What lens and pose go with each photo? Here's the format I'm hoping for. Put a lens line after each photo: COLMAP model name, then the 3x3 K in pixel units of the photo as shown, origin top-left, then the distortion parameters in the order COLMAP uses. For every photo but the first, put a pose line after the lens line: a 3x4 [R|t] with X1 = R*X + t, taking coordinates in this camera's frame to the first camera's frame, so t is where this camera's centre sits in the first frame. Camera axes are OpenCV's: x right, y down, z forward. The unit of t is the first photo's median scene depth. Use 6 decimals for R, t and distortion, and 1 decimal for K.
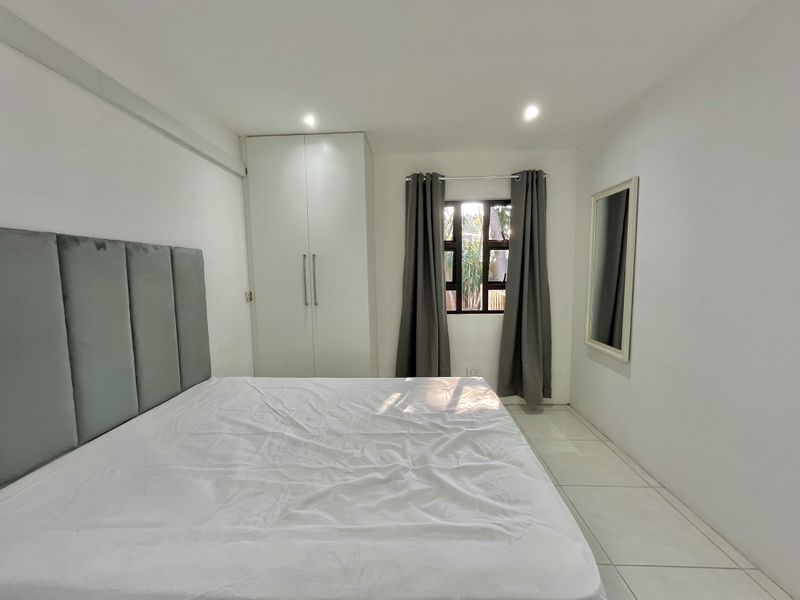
lens RADIAL K [[324.5, 0, 397.7], [0, 324.5, 300.8], [0, 0, 1]] dist [-0.001957, -0.000090]
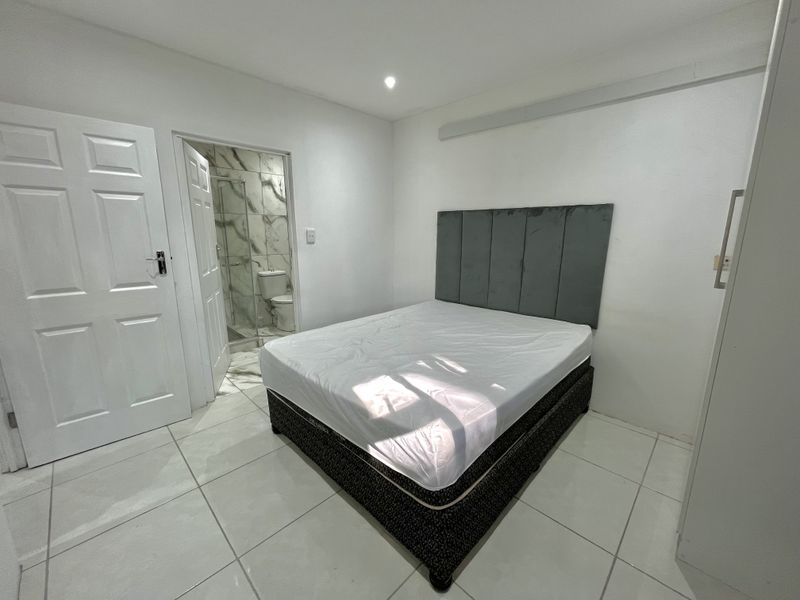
lens RADIAL K [[324.5, 0, 398.9], [0, 324.5, 298.8], [0, 0, 1]] dist [-0.001957, -0.000090]
pose [[-0.665271, 0.166165, -0.727876, 0.769187], [-0.053812, 0.961711, 0.268730, -0.131695], [0.744660, 0.217947, -0.630857, 1.486734]]
